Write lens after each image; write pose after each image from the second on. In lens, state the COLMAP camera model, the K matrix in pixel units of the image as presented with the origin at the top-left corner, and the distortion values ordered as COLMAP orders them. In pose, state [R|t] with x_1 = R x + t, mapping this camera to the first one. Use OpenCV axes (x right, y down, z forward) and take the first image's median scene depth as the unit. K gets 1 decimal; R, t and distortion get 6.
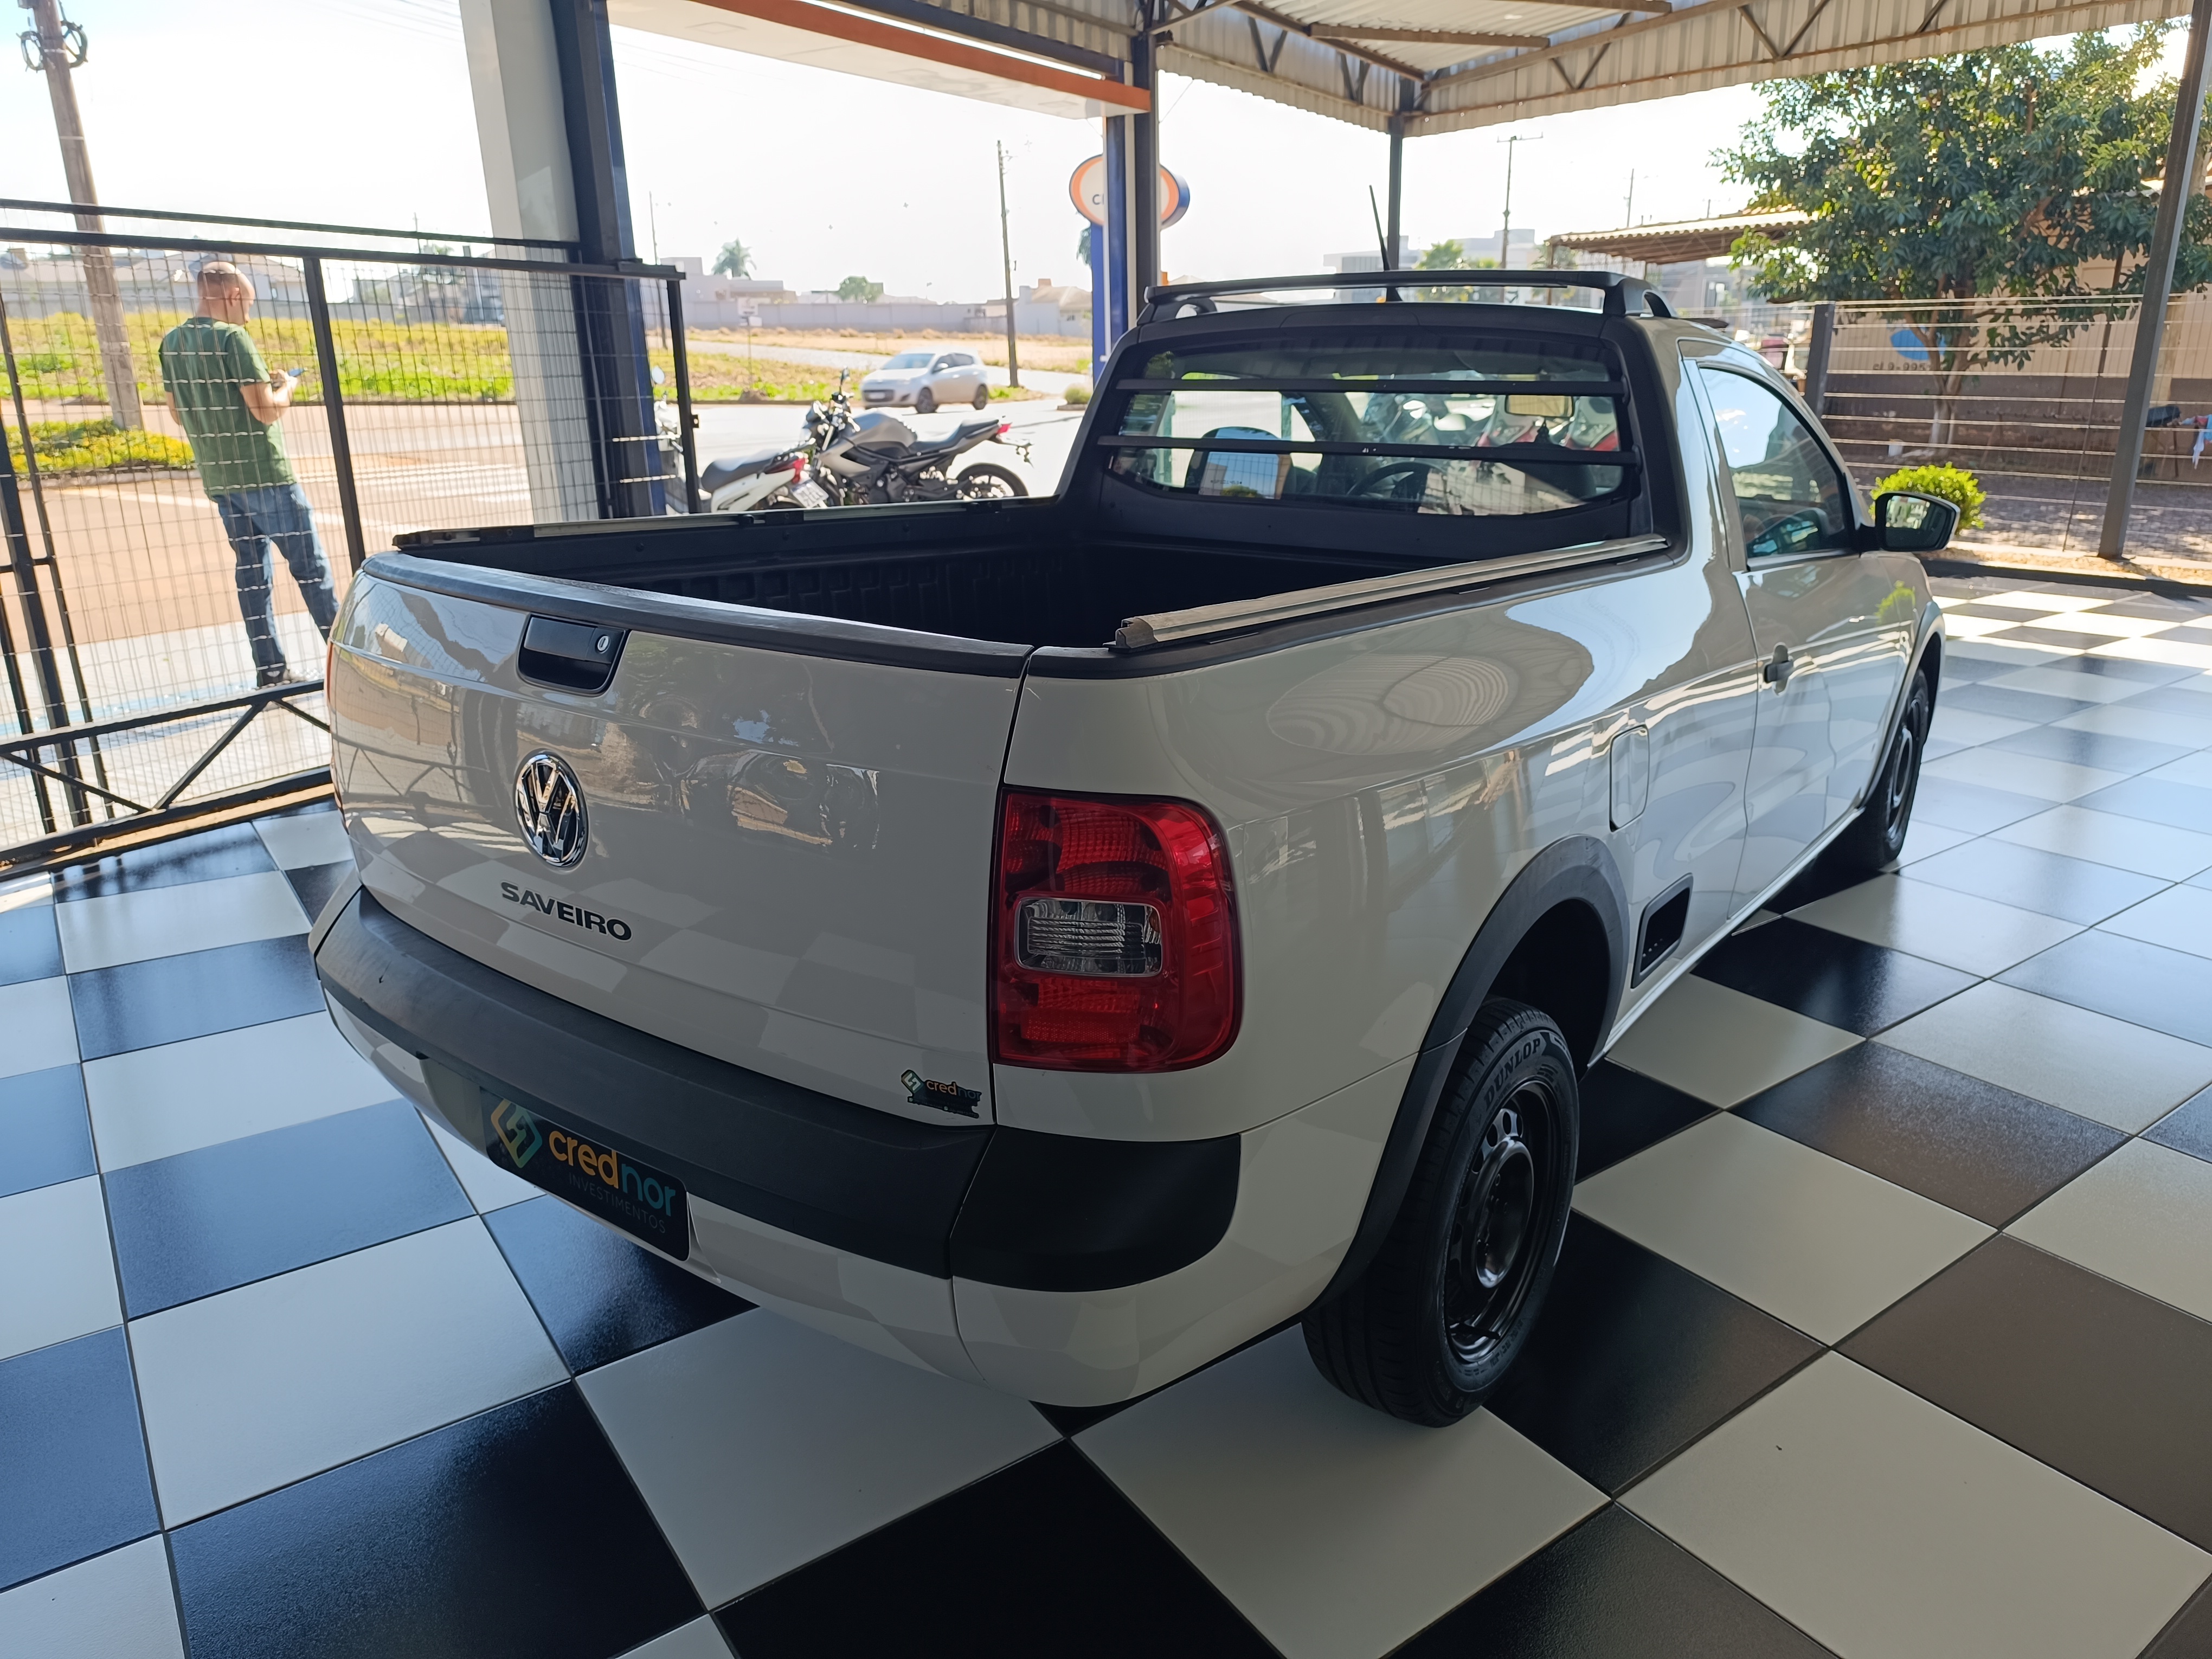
lens RADIAL K [[1523.8, 0, 1110.7], [0, 1523.8, 823.6], [0, 0, 1]] dist [0.012054, -0.013764]
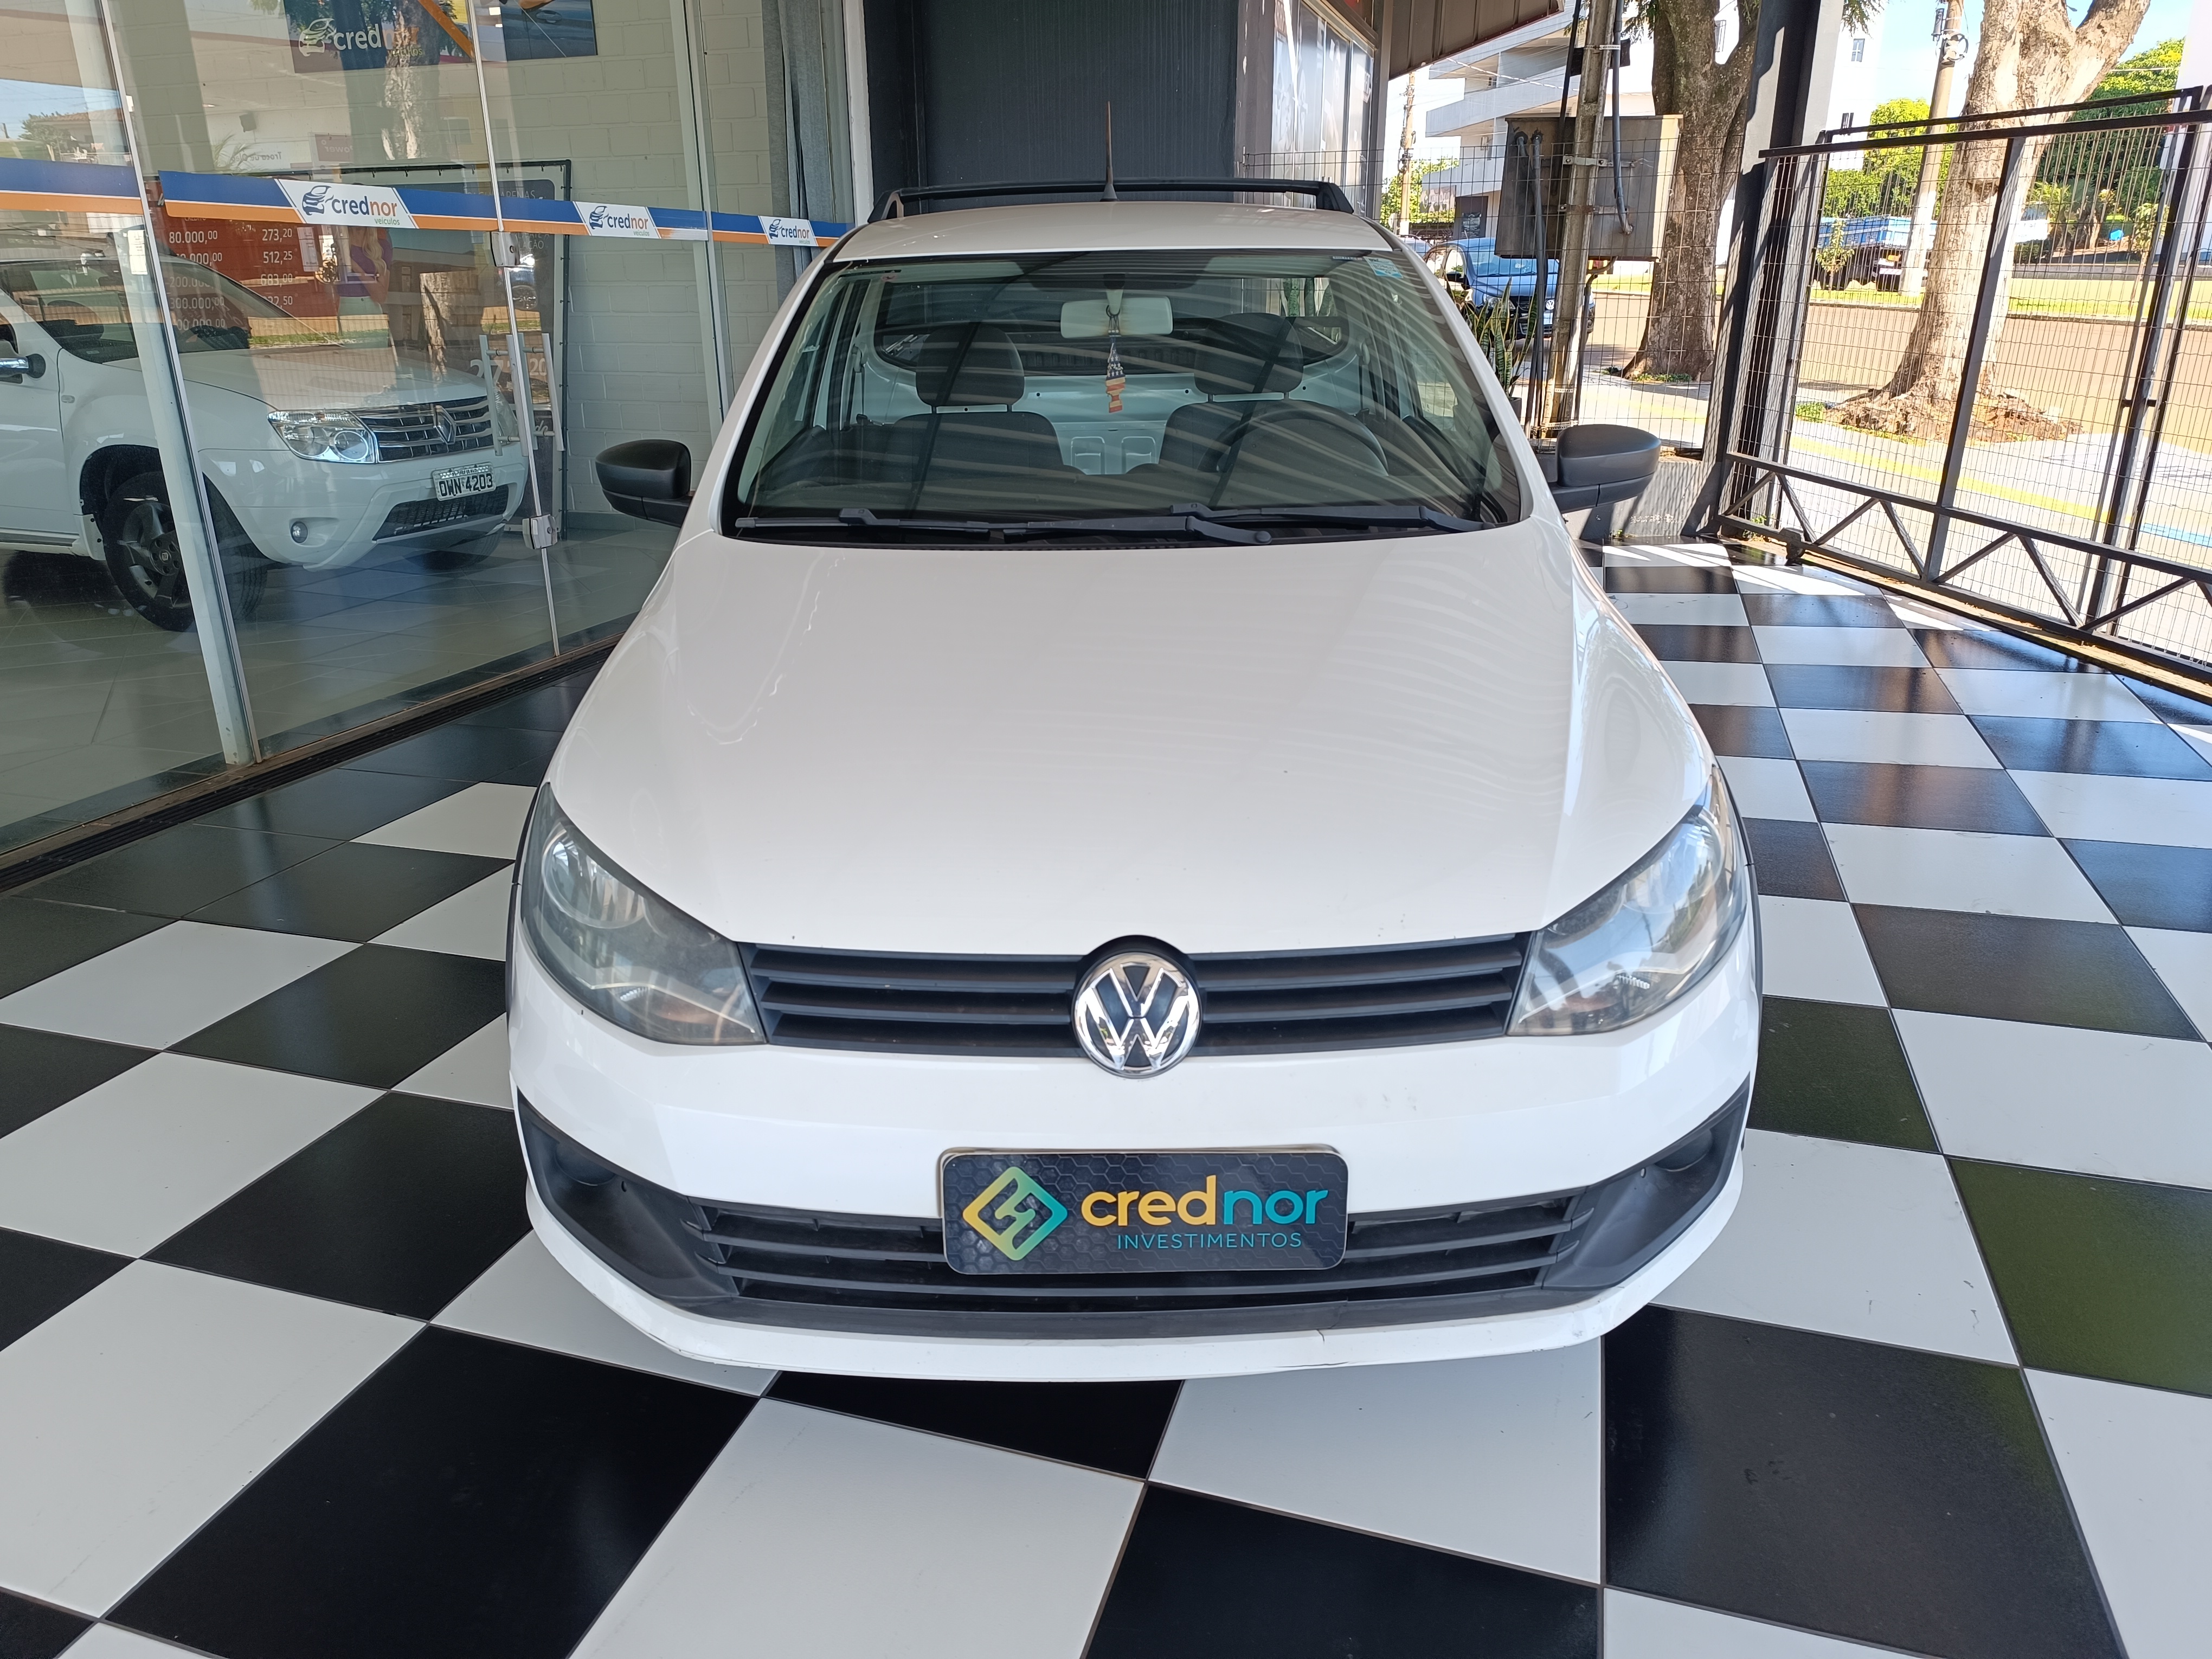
lens RADIAL K [[1523.8, 0, 1092.3], [0, 1523.8, 824.0], [0, 0, 1]] dist [0.012054, -0.013764]
pose [[-0.801098, 0.228786, -0.553081, 0.244611], [-0.154619, 0.813591, 0.560503, -0.159874], [0.578217, 0.534535, -0.616391, 0.516539]]
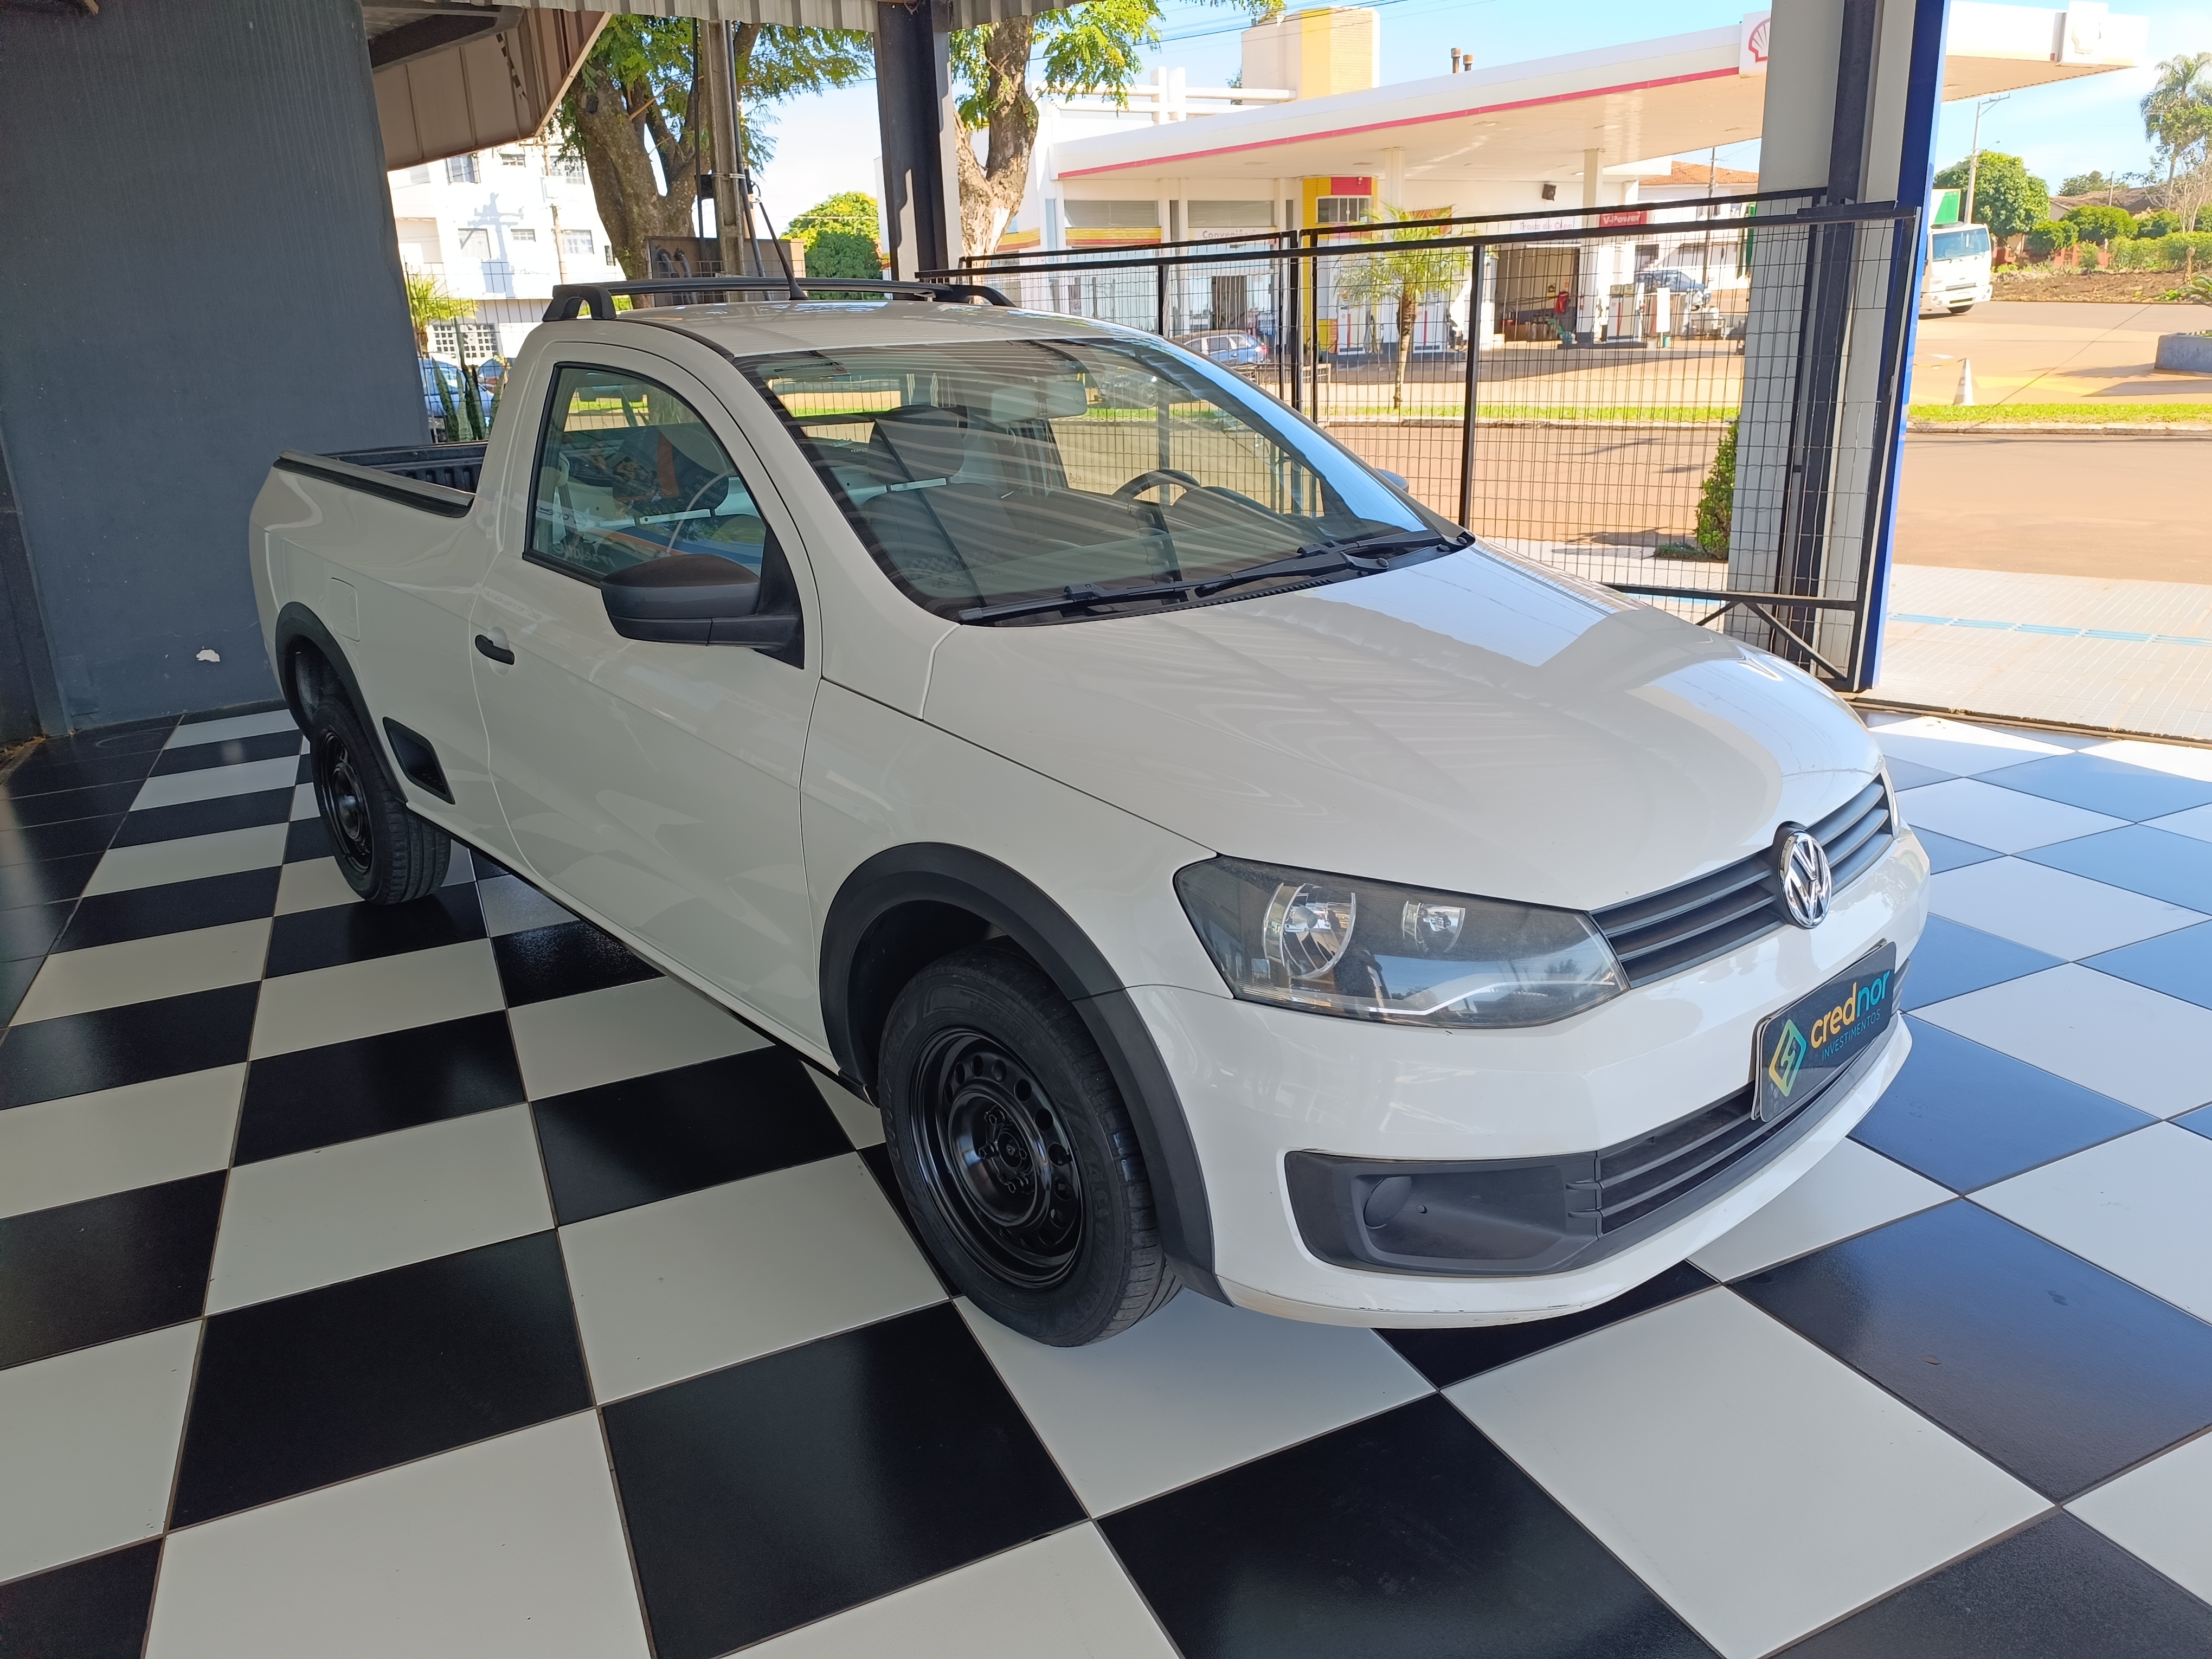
lens RADIAL K [[1523.8, 0, 1113.3], [0, 1523.8, 842.2], [0, 0, 1]] dist [0.012054, -0.013764]
pose [[-0.180896, 0.317160, -0.930960, 0.347746], [-0.256783, 0.898513, 0.356002, -0.118559], [0.949389, 0.303454, -0.081096, 0.383646]]
